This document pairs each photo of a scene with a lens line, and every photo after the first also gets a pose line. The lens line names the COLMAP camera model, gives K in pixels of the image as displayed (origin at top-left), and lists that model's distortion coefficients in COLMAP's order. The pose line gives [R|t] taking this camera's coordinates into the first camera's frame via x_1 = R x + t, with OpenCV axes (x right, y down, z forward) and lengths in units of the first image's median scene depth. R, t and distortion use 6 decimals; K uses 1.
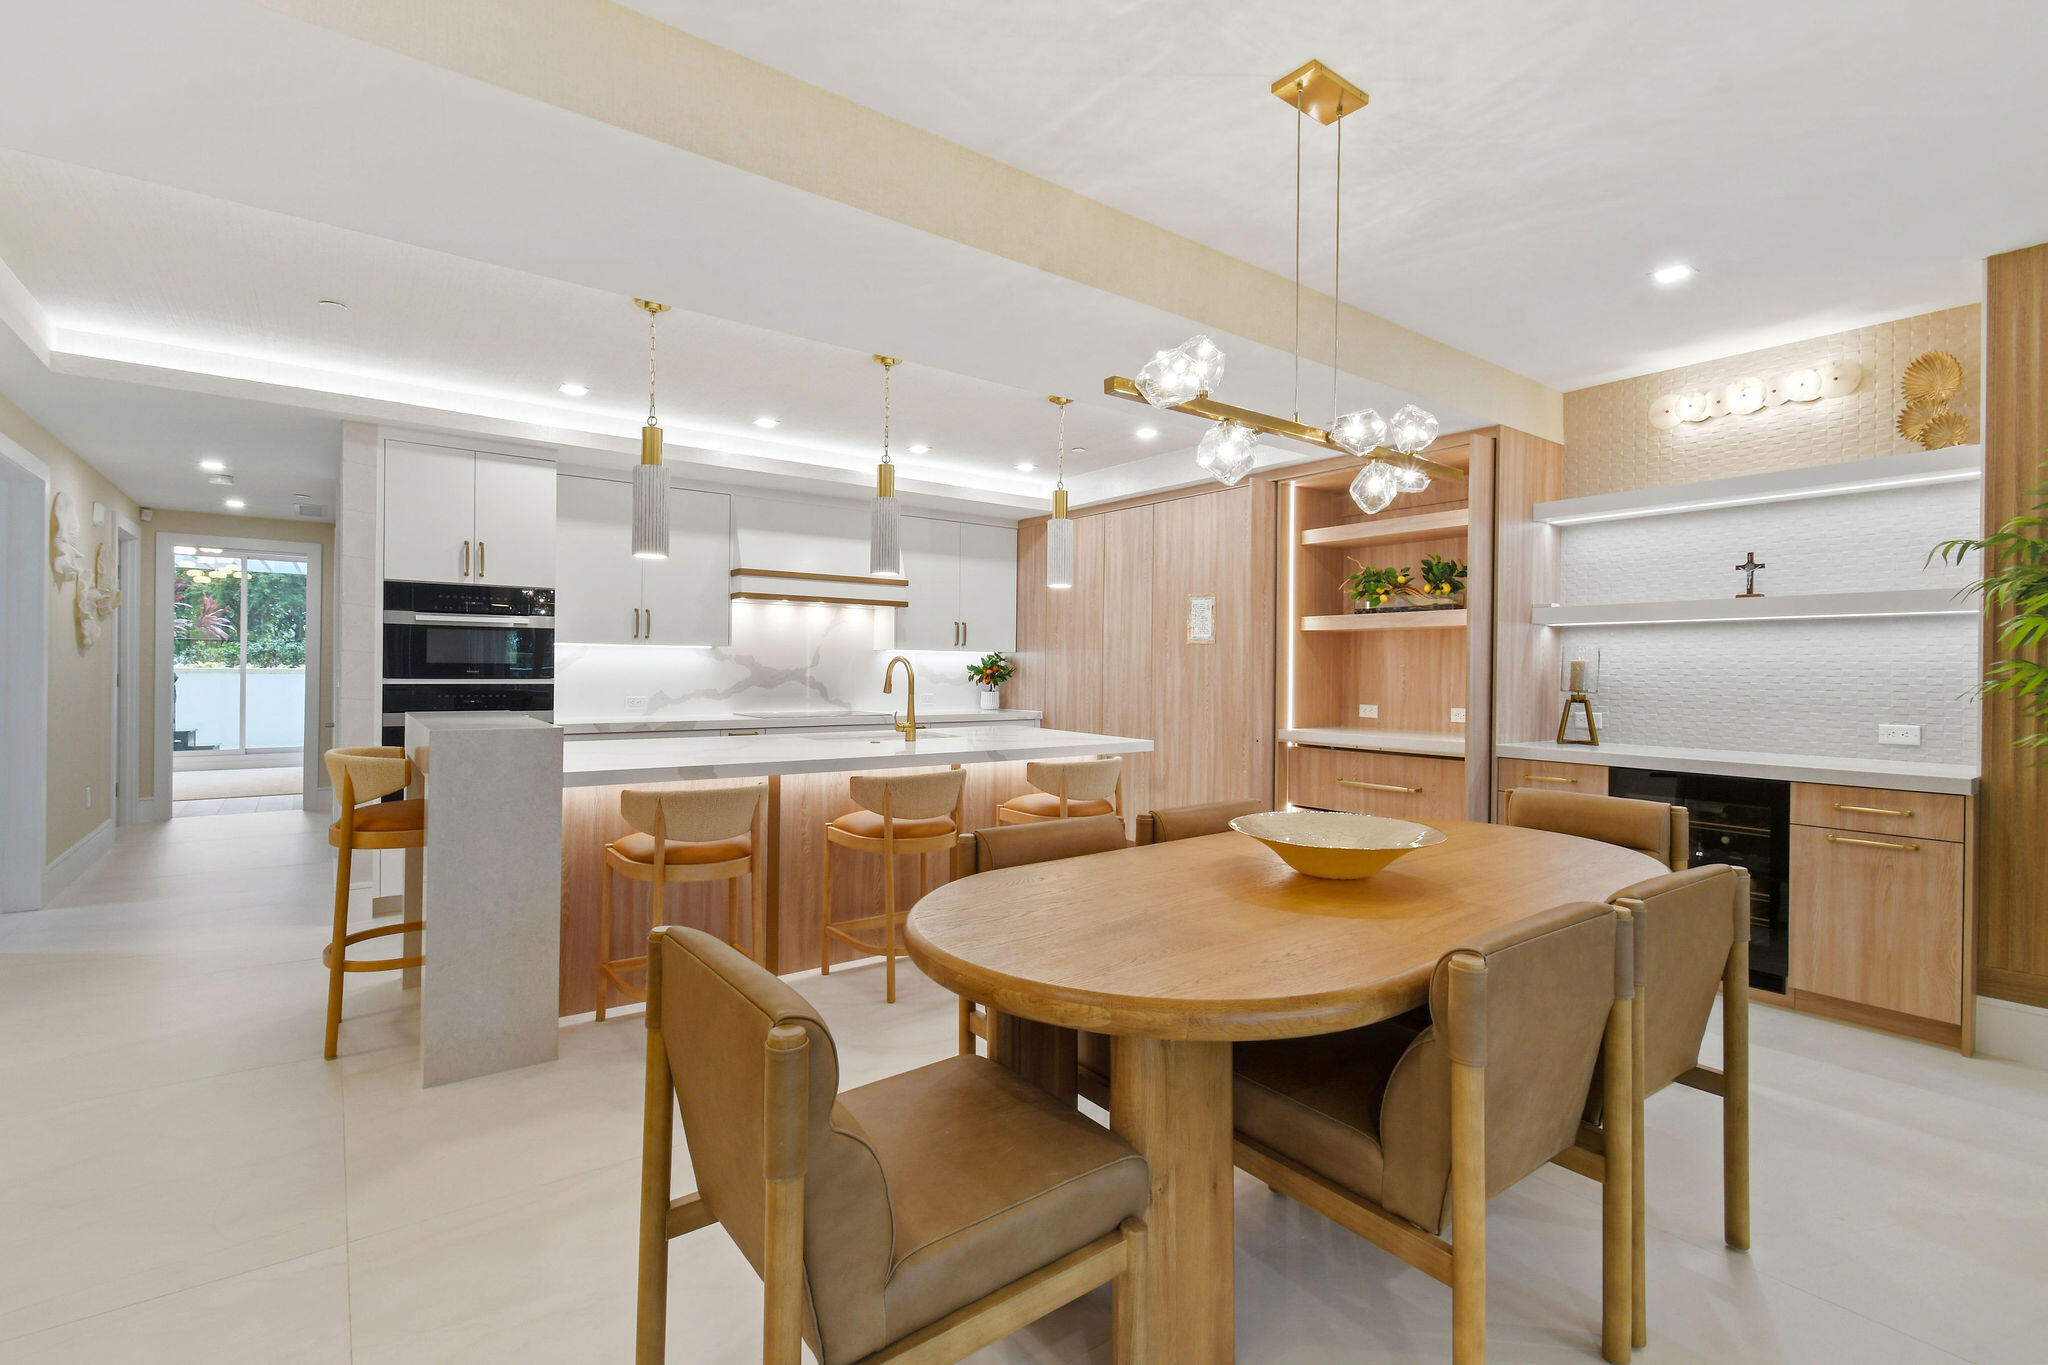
lens RADIAL K [[925.2, 0, 1021.0], [0, 925.2, 675.3], [0, 0, 1]] dist [0.007607, -0.003204]
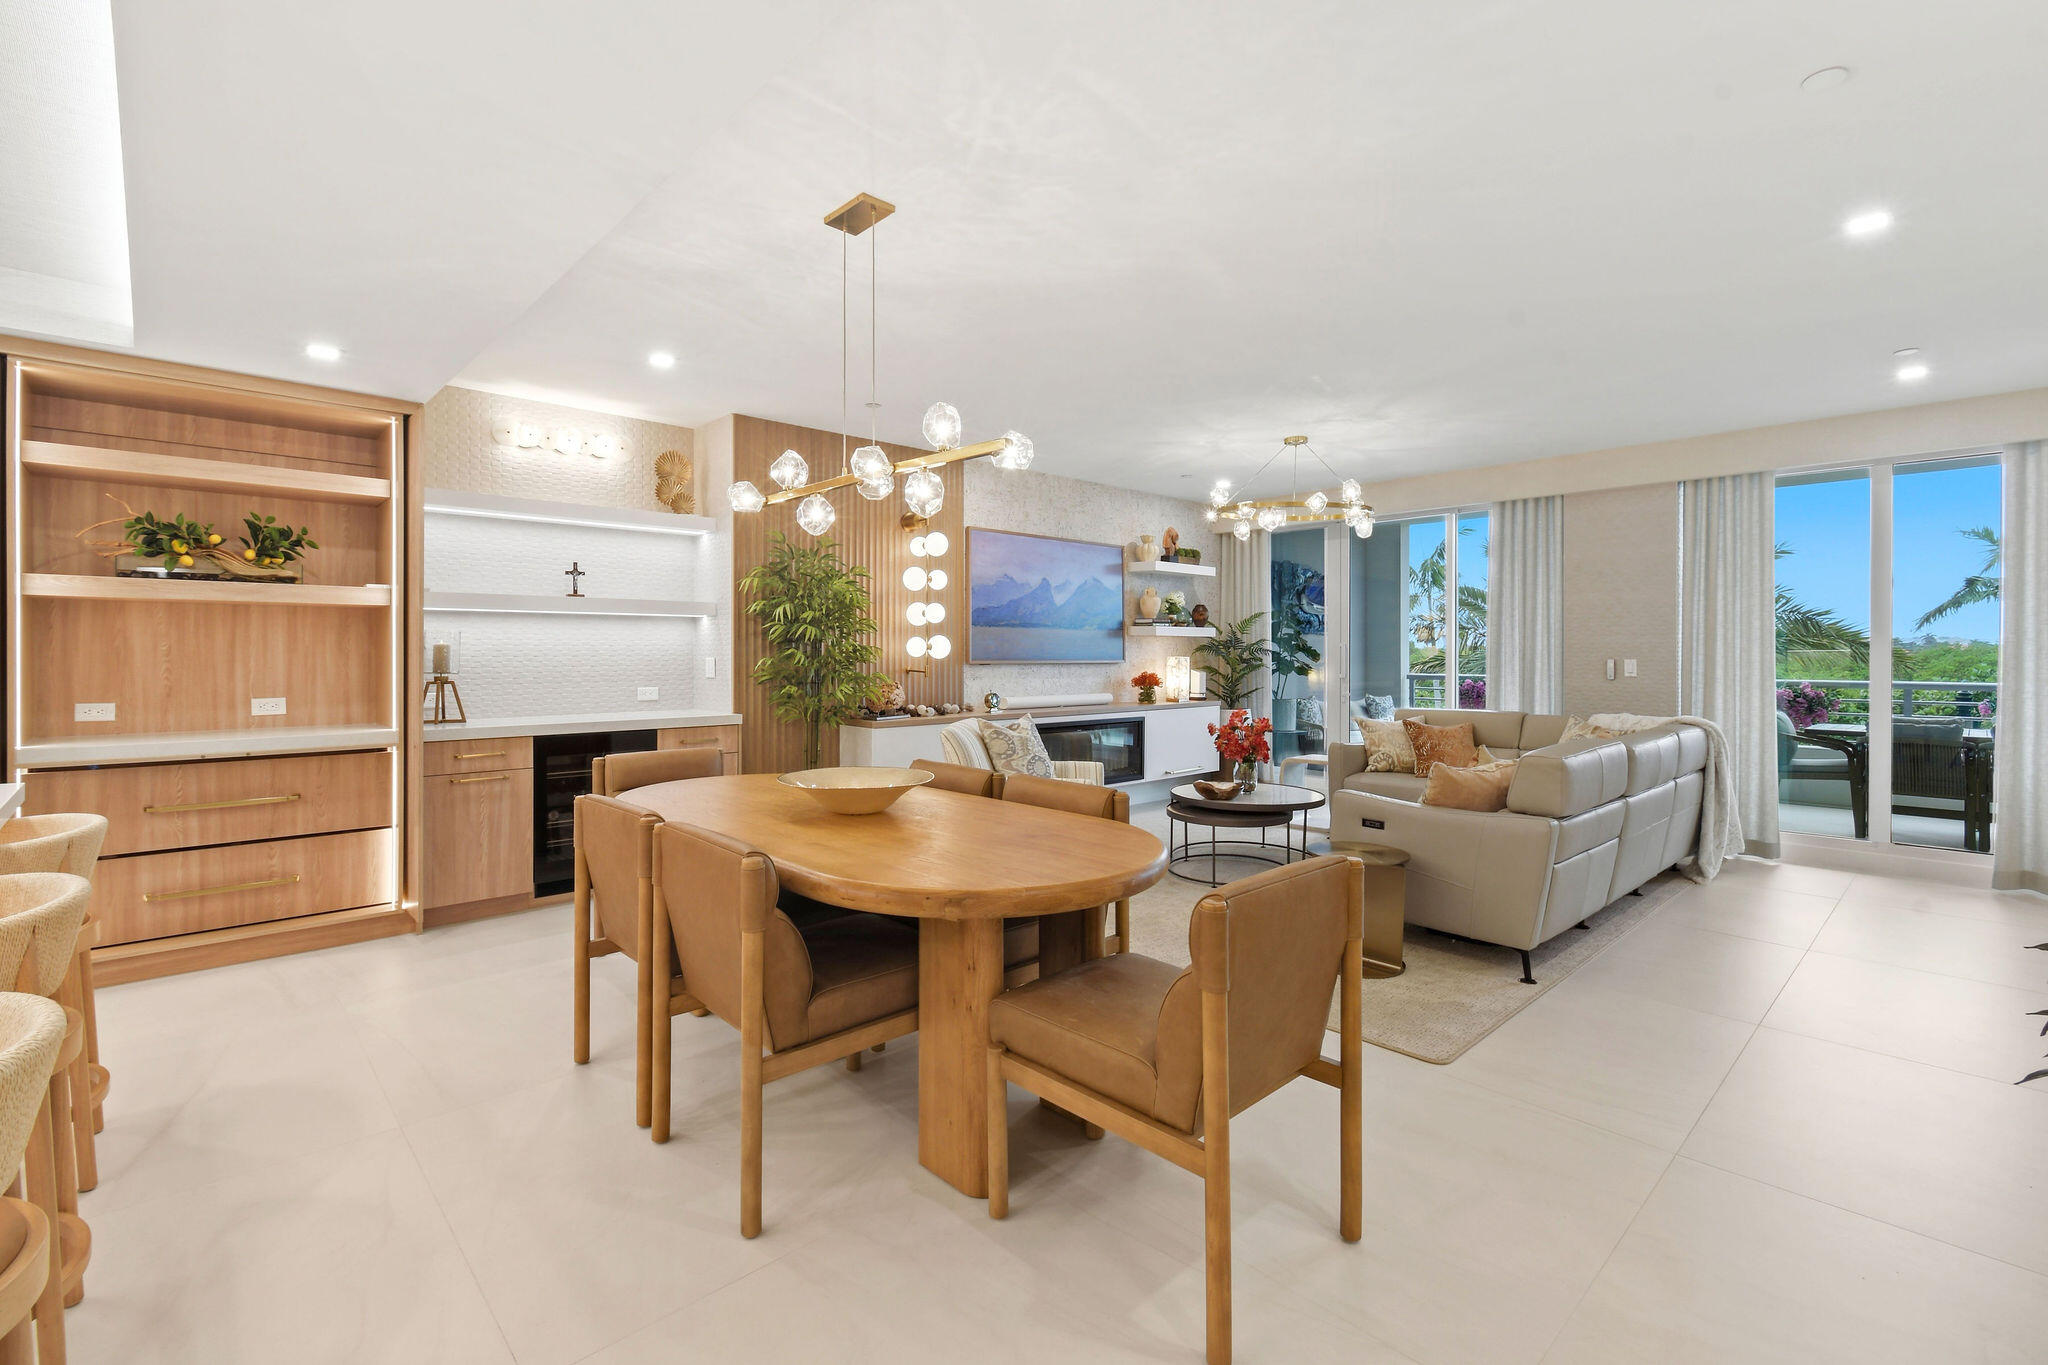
lens RADIAL K [[925.2, 0, 1013.0], [0, 925.2, 652.5], [0, 0, 1]] dist [0.007607, -0.003204]
pose [[-0.110983, -0.010235, 0.993770, -0.454559], [0.005009, 0.999929, 0.010857, -0.012301], [-0.993810, 0.006182, -0.110923, 0.418219]]
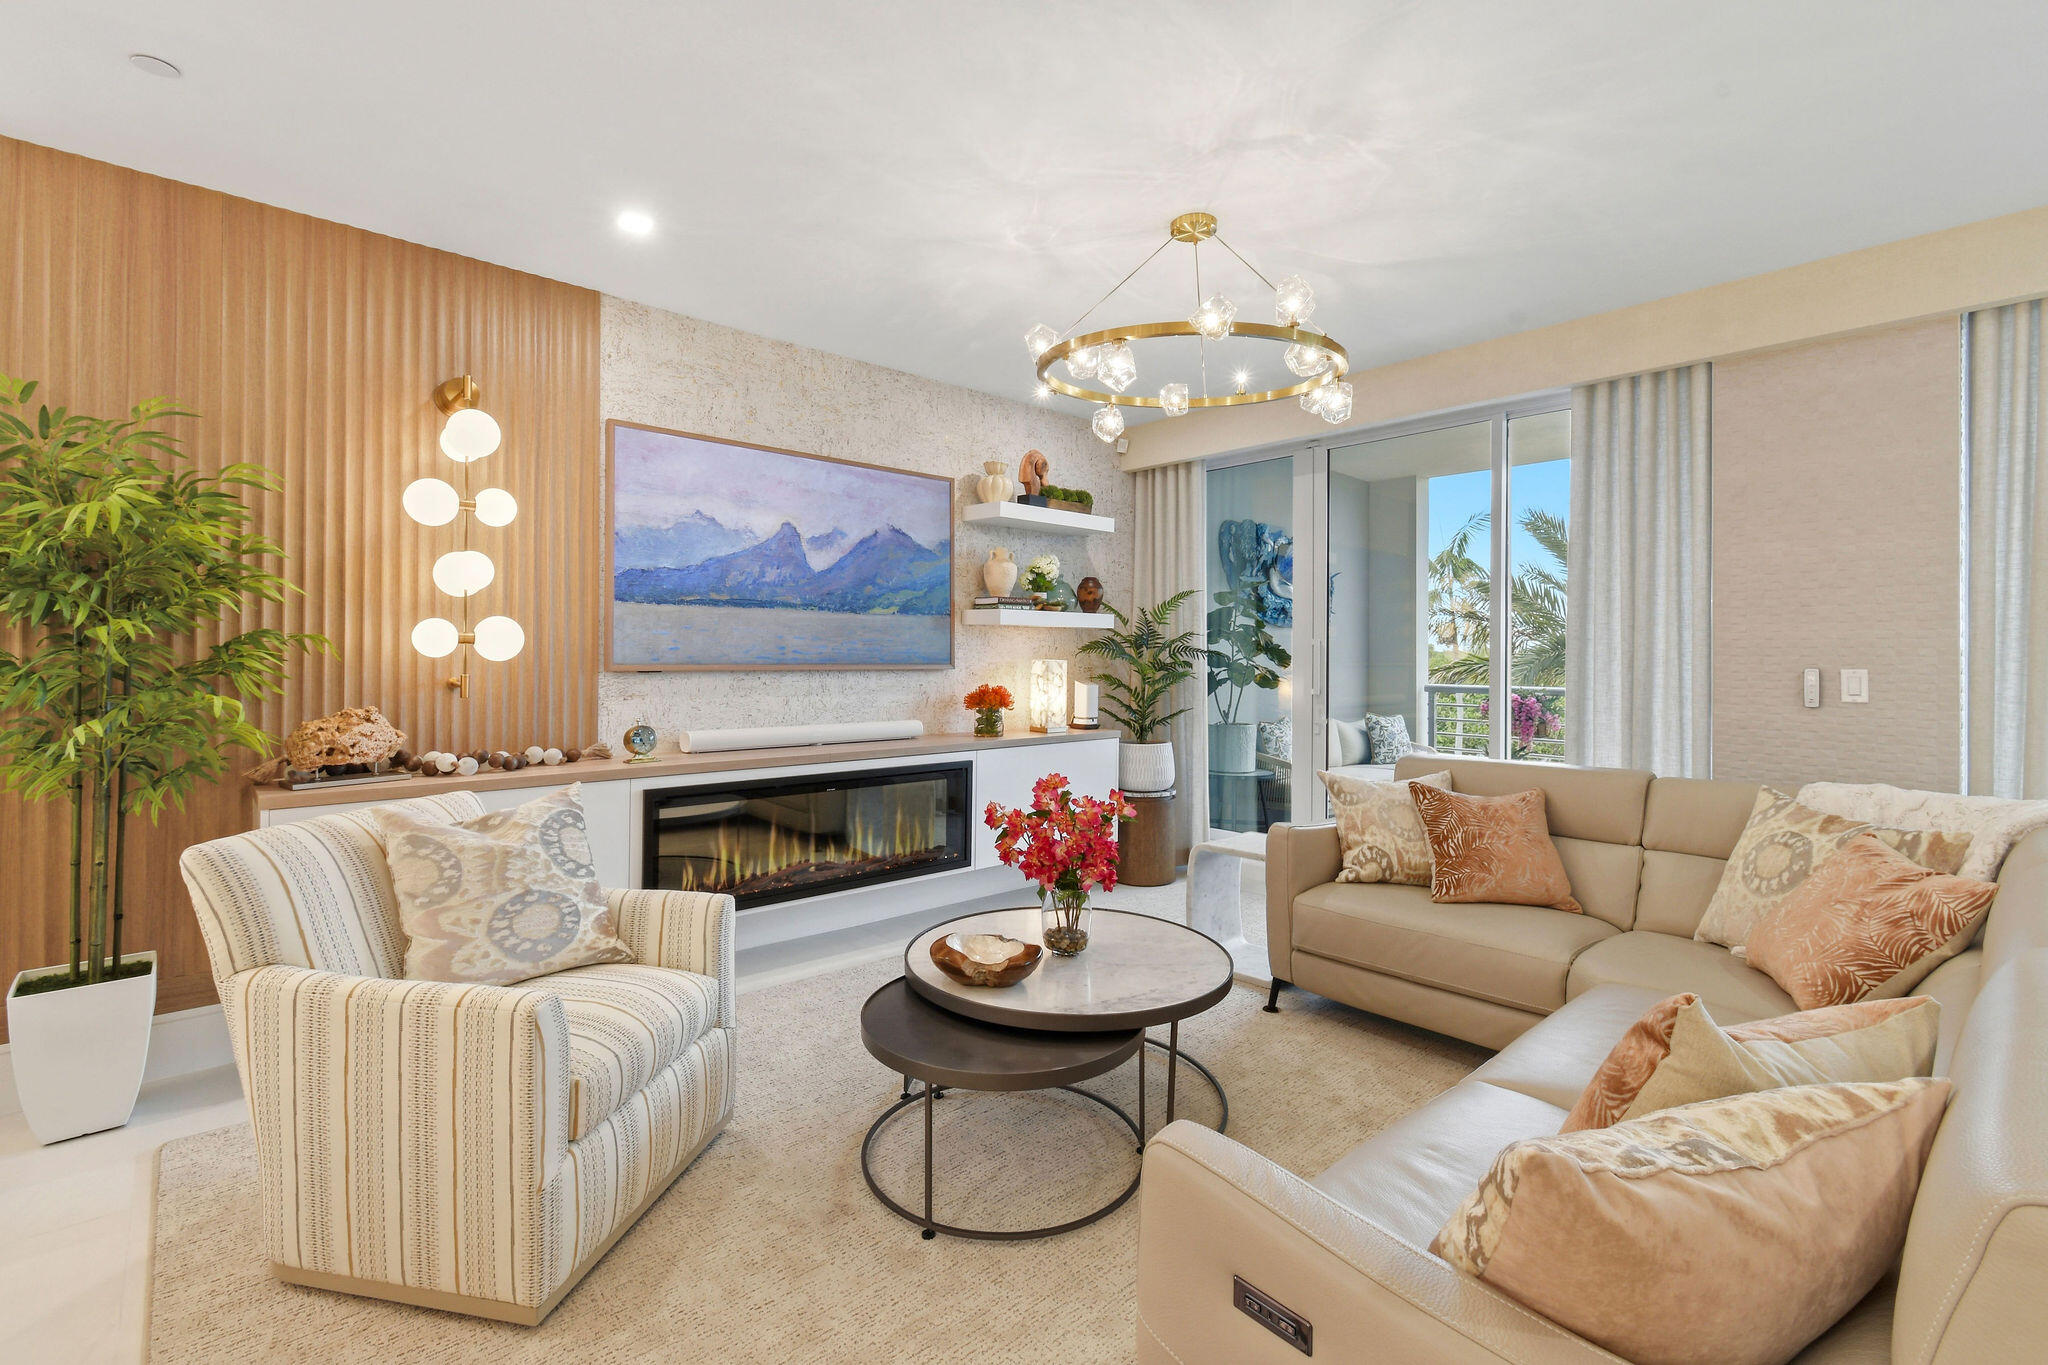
lens RADIAL K [[925.2, 0, 1019.5], [0, 925.2, 643.9], [0, 0, 1]] dist [0.007607, -0.003204]
pose [[-0.098204, 0.002063, 0.995164, 0.102844], [0.000192, 0.999998, -0.002054, -0.001807], [-0.995166, -0.000011, -0.098204, 0.096111]]
